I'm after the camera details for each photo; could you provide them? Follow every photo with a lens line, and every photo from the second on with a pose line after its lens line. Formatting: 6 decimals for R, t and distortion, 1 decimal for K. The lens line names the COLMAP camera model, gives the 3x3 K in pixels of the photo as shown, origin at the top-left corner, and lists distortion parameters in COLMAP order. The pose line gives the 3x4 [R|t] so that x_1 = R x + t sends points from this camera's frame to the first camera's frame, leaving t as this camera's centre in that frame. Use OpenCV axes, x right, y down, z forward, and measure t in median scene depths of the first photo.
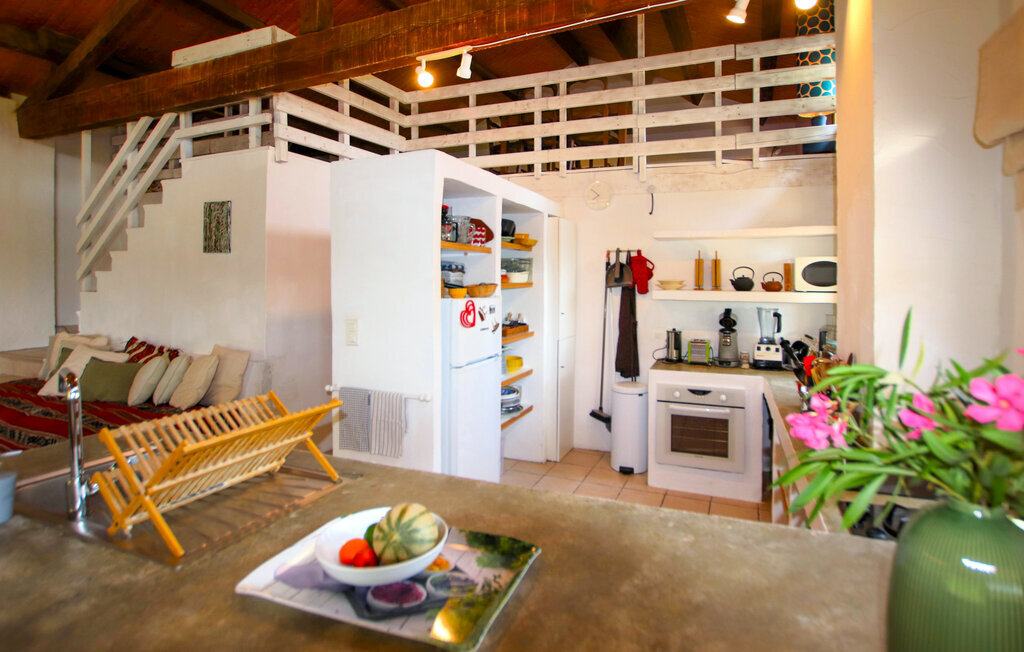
lens RADIAL K [[500.3, 0, 564.0], [0, 500.3, 279.5], [0, 0, 1]] dist [-0.025706, 0.002187]
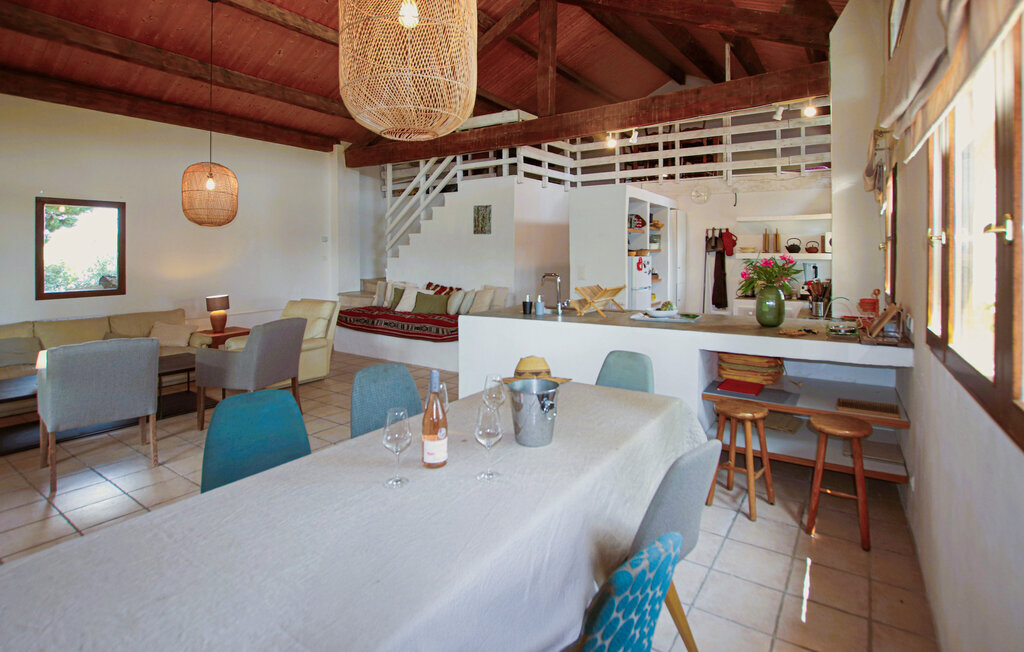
lens RADIAL K [[503.8, 0, 551.0], [0, 503.8, 253.2], [0, 0, 1]] dist [-0.036426, 0.003729]
pose [[0.983200, -0.007342, -0.182385, -0.121872], [0.007611, 0.999971, 0.000776, 0.015552], [0.182374, -0.002152, 0.983227, -0.734032]]
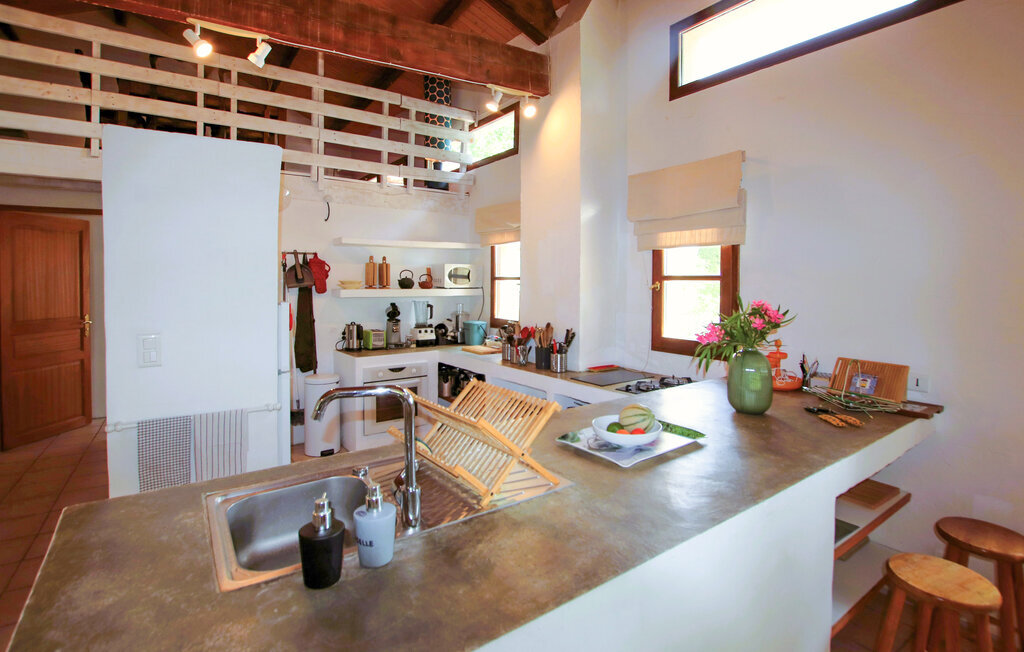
lens RADIAL K [[478.6, 0, 492.1], [0, 478.6, 287.2], [0, 0, 1]] dist [-0.023474, 0.000485]
pose [[0.588684, -0.016887, 0.808187, -0.498779], [0.000480, 0.999789, 0.020541, -0.006027], [-0.808363, -0.011704, 0.588568, 0.086409]]
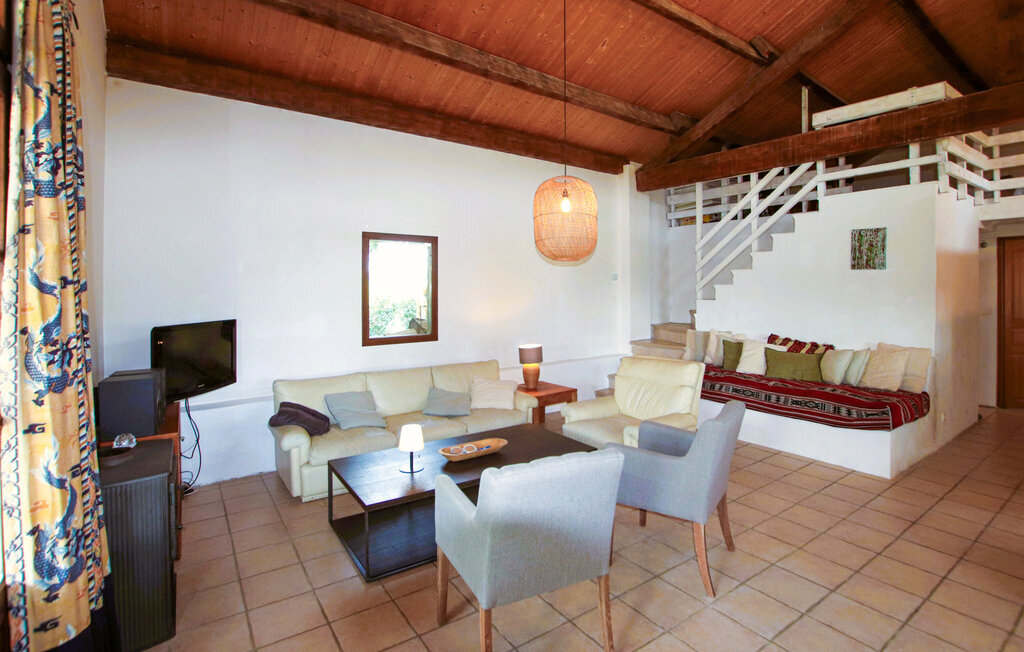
lens RADIAL K [[503.8, 0, 539.8], [0, 503.8, 288.5], [0, 0, 1]] dist [-0.036426, 0.003729]
pose [[0.848819, -0.004506, -0.528664, -0.725660], [0.003127, 0.999989, -0.003501, -0.002807], [0.528674, 0.001319, 0.848824, -0.502108]]
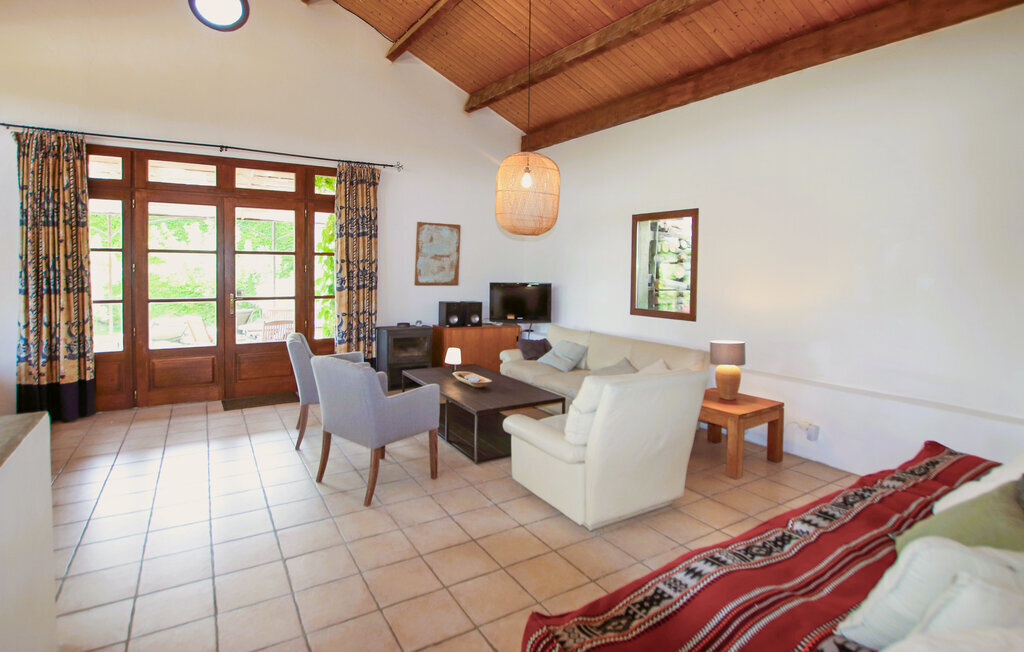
lens RADIAL K [[503.8, 0, 481.9], [0, 503.8, 278.6], [0, 0, 1]] dist [-0.036426, 0.003729]
pose [[-0.629215, 0.014343, -0.777099, -0.377395], [-0.009402, 0.999616, 0.026063, -0.001271], [0.777174, 0.023706, -0.628839, 0.876590]]
